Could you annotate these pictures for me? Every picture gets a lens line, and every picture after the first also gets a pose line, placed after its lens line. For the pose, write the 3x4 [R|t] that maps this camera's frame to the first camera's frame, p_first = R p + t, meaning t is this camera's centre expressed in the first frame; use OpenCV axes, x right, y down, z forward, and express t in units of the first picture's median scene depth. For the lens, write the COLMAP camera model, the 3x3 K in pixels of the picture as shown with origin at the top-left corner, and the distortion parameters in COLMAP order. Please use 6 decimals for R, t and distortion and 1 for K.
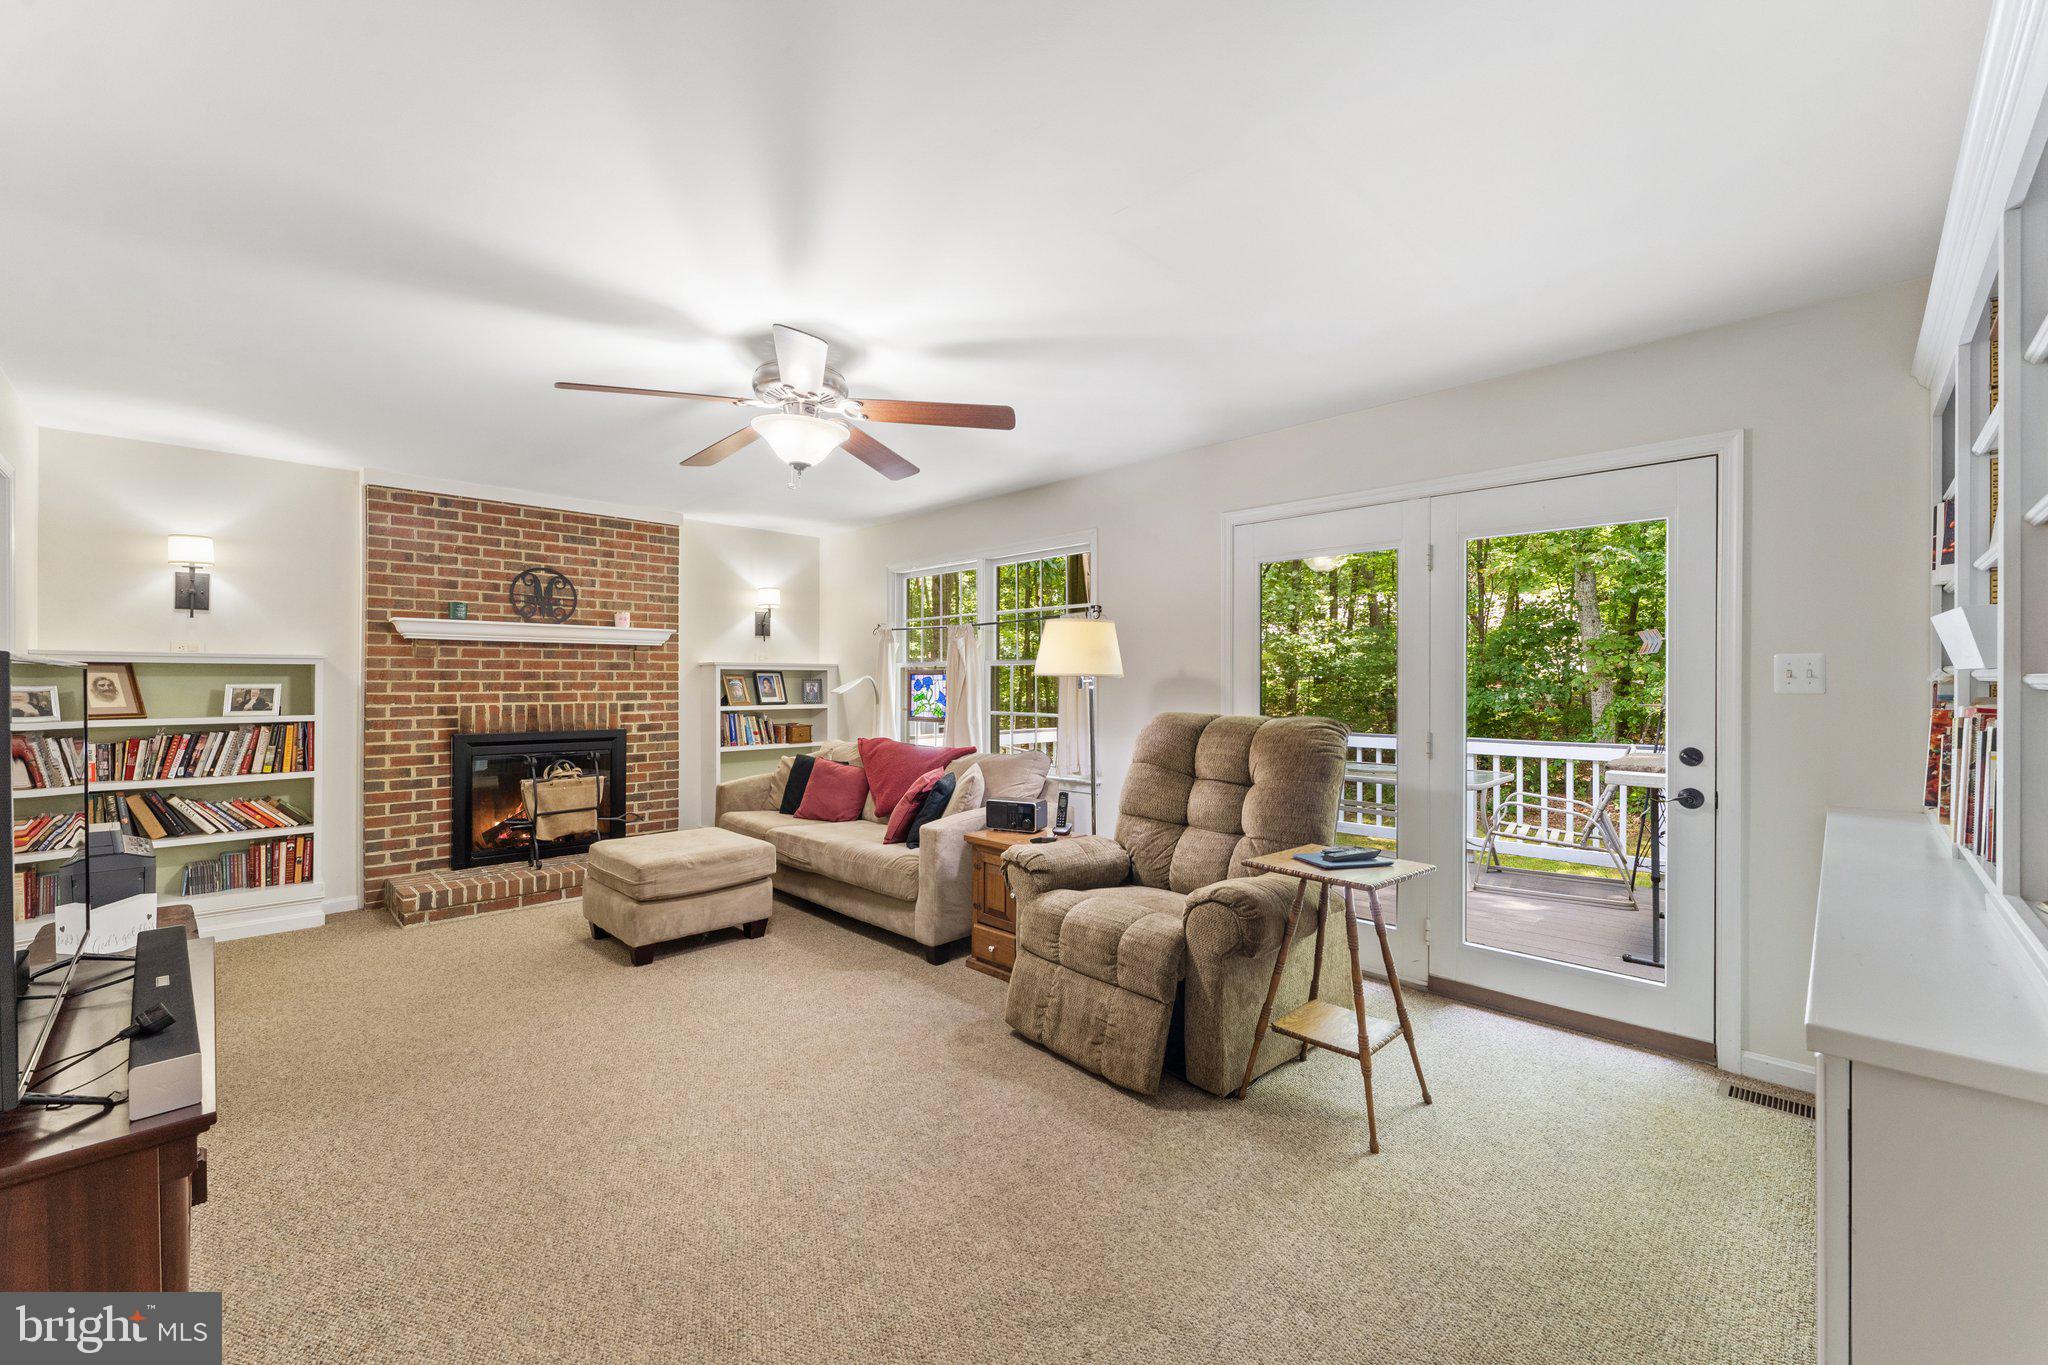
lens RADIAL K [[816.8, 0, 1024.0], [0, 816.8, 682.5], [0, 0, 1]] dist [0.000049, -0.000005]
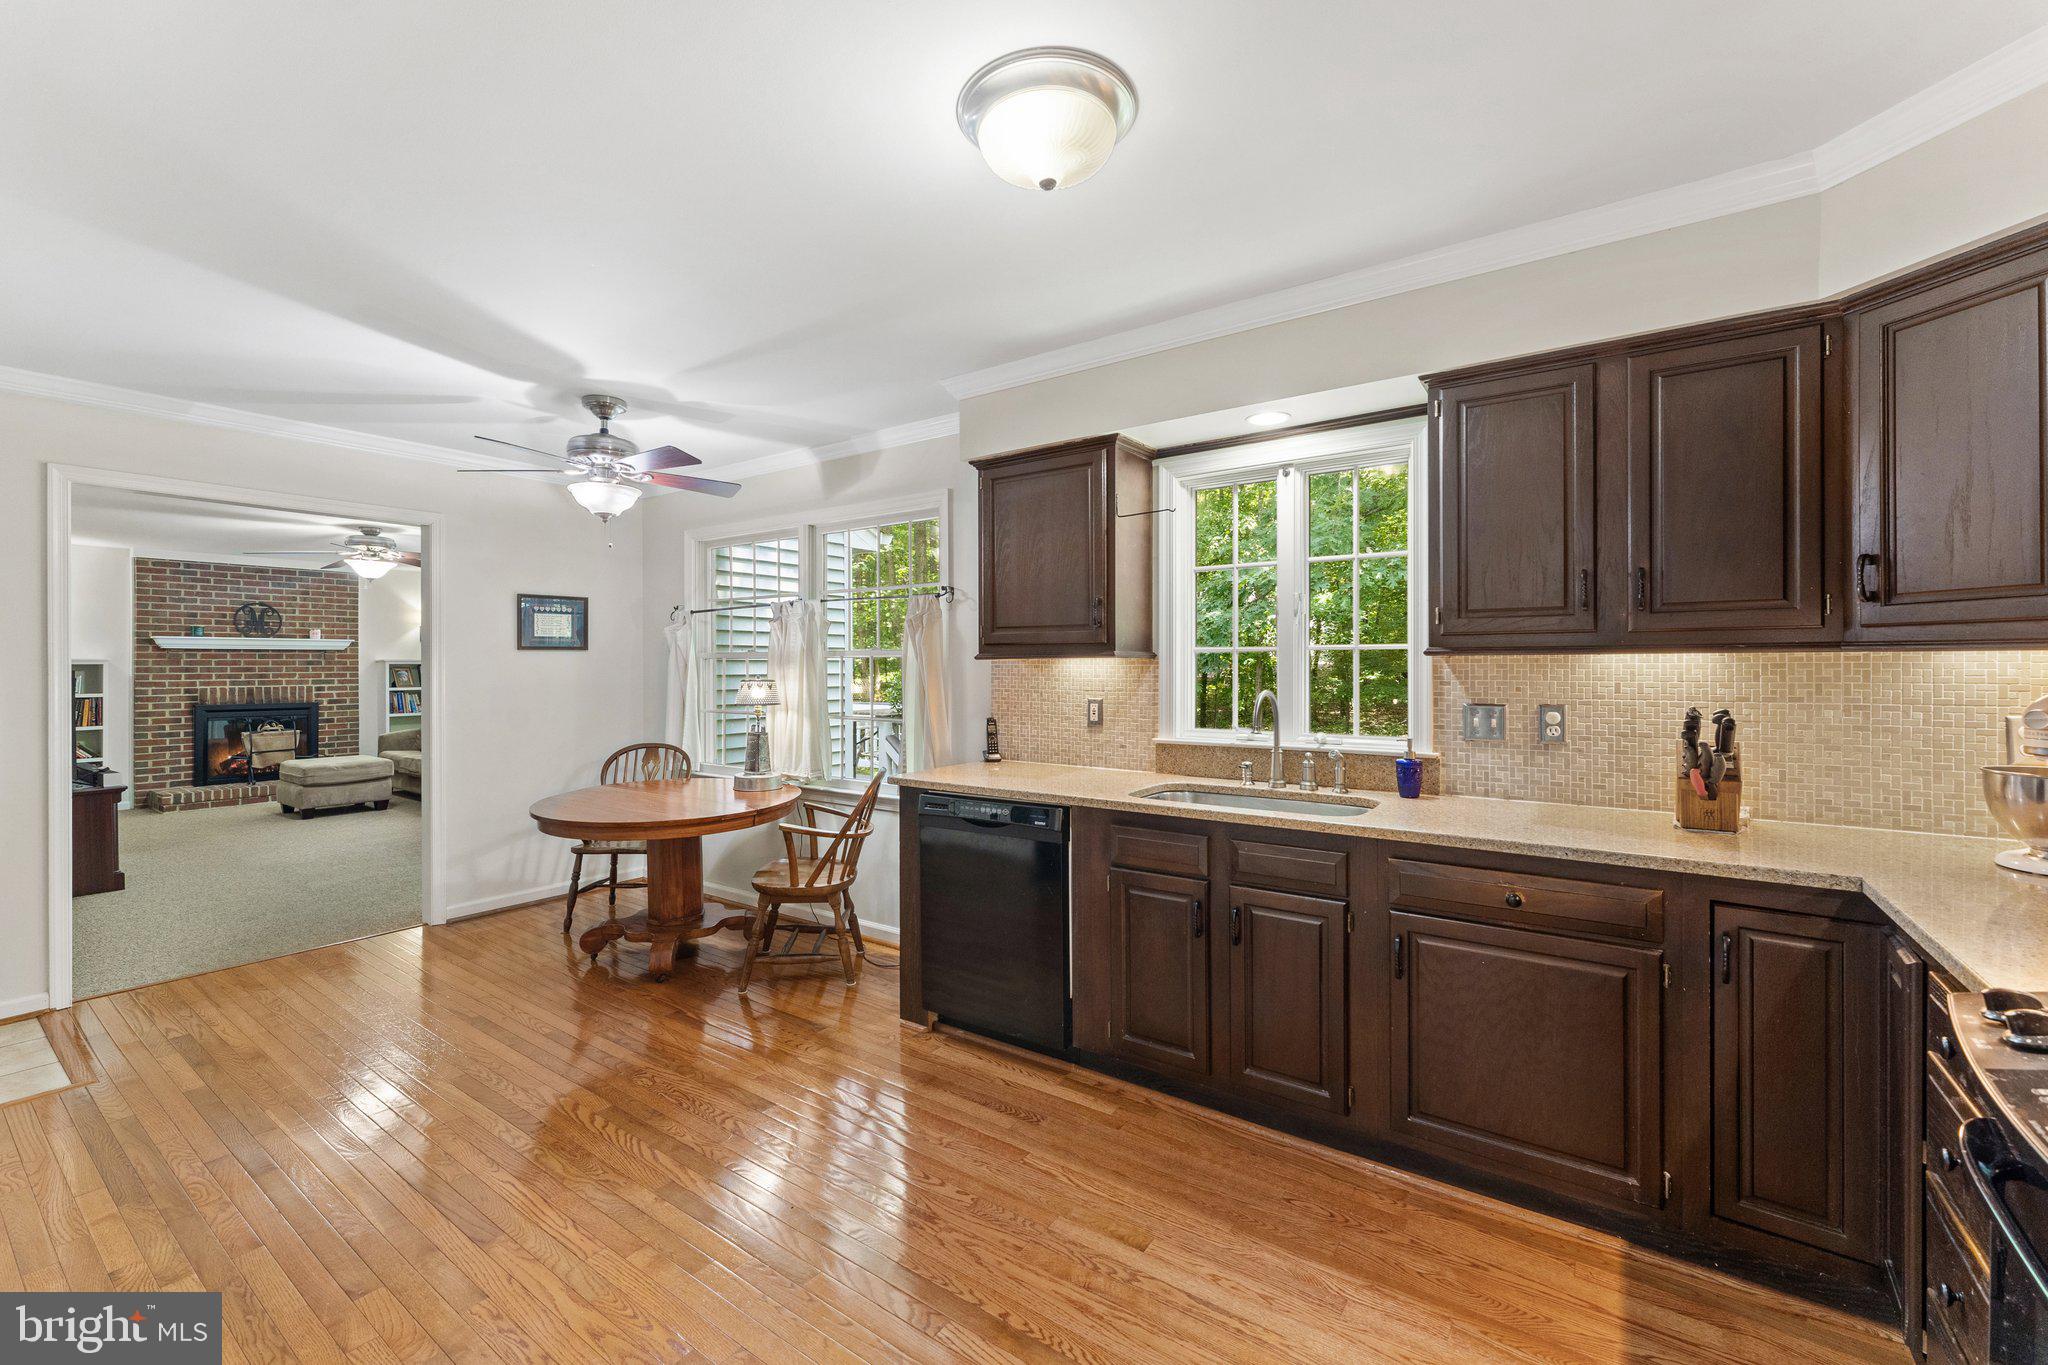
lens RADIAL K [[833.7, 0, 1007.7], [0, 833.7, 667.5], [0, 0, 1]] dist [0.000622, 0.000287]
pose [[0.986374, -0.003539, 0.164483, 0.653553], [0.003244, 0.999993, 0.002067, -0.011507], [-0.164489, -0.001506, 0.986378, -0.945646]]
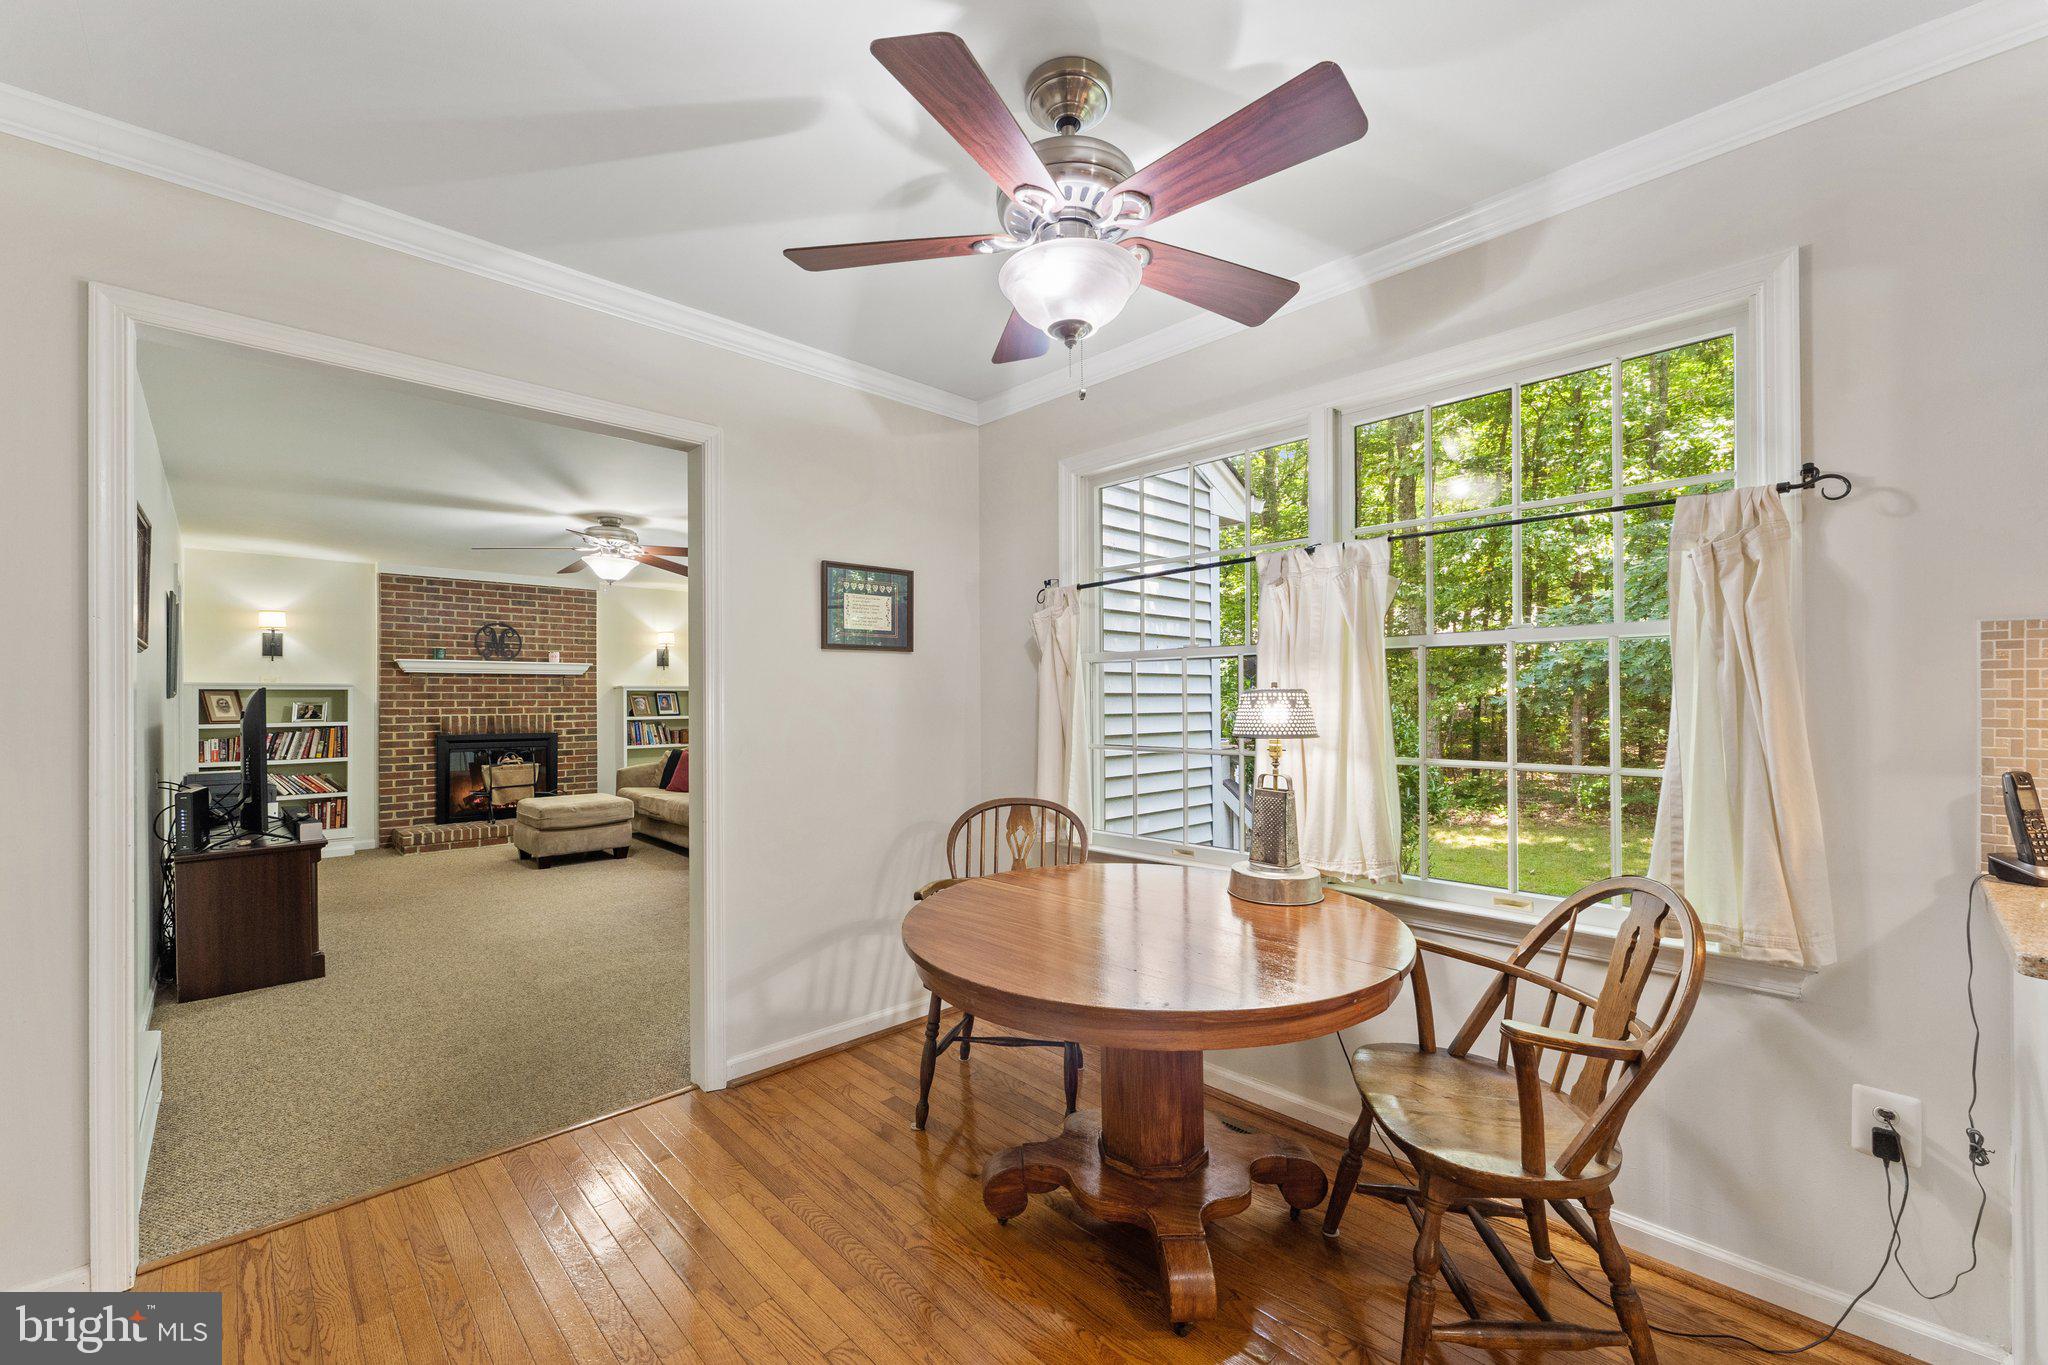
lens RADIAL K [[824.6, 0, 1024.5], [0, 824.6, 698.5], [0, 0, 1]] dist [0.000031, 0.000050]
pose [[0.999851, -0.006712, -0.015922, 0.414345], [0.006666, 0.999973, -0.002956, 0.007459], [0.015941, 0.002849, 0.999869, -0.510561]]
